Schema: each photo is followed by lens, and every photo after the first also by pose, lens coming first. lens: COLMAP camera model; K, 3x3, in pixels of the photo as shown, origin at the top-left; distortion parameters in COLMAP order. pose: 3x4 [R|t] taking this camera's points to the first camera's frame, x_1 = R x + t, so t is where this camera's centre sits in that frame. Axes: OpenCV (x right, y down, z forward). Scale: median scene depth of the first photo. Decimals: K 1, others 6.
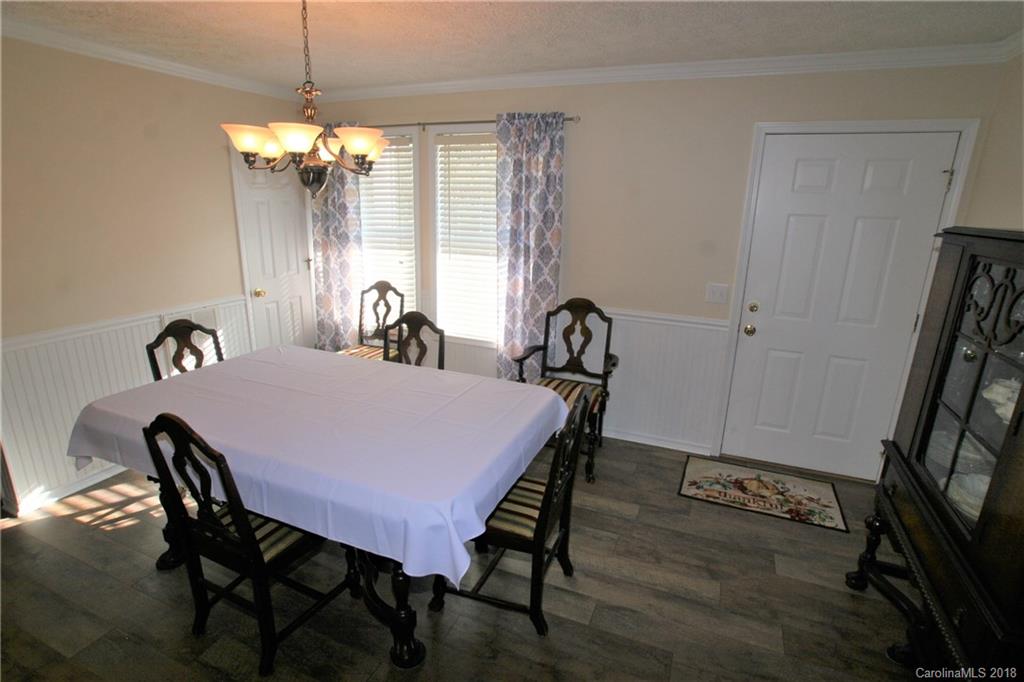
lens RADIAL K [[516.2, 0, 506.8], [0, 516.2, 344.4], [0, 0, 1]] dist [-0.084824, 0.041152]
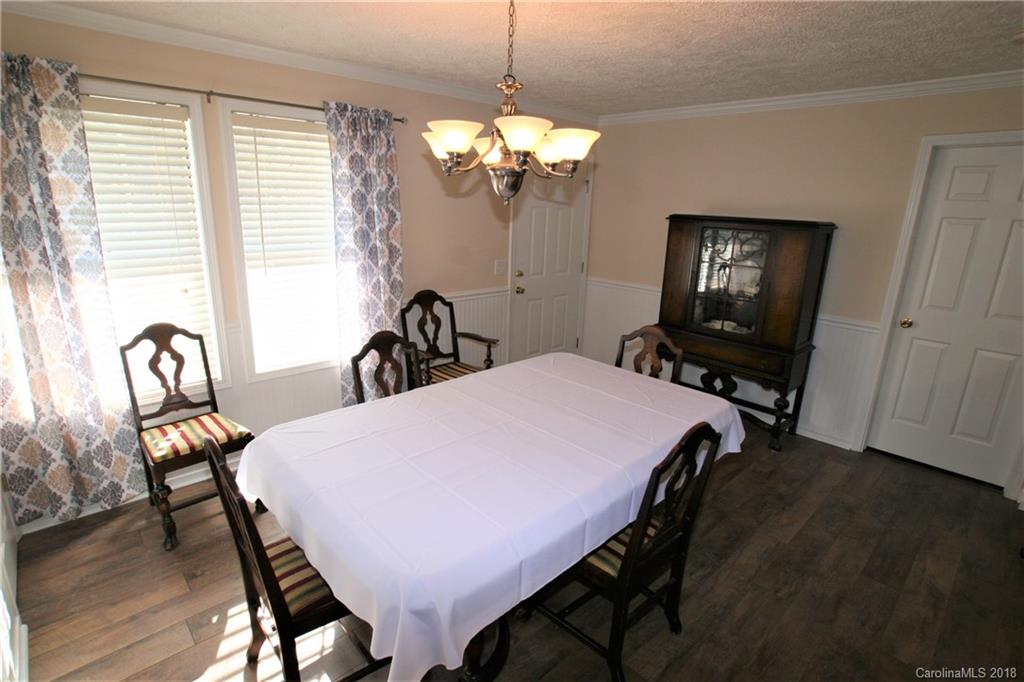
lens RADIAL K [[526.2, 0, 502.6], [0, 526.2, 342.9], [0, 0, 1]] dist [-0.058511, 0.029531]
pose [[0.393916, -0.250681, 0.884301, -0.781707], [0.230170, 0.958339, 0.169139, -0.130894], [-0.889861, 0.136913, 0.435205, 0.387005]]
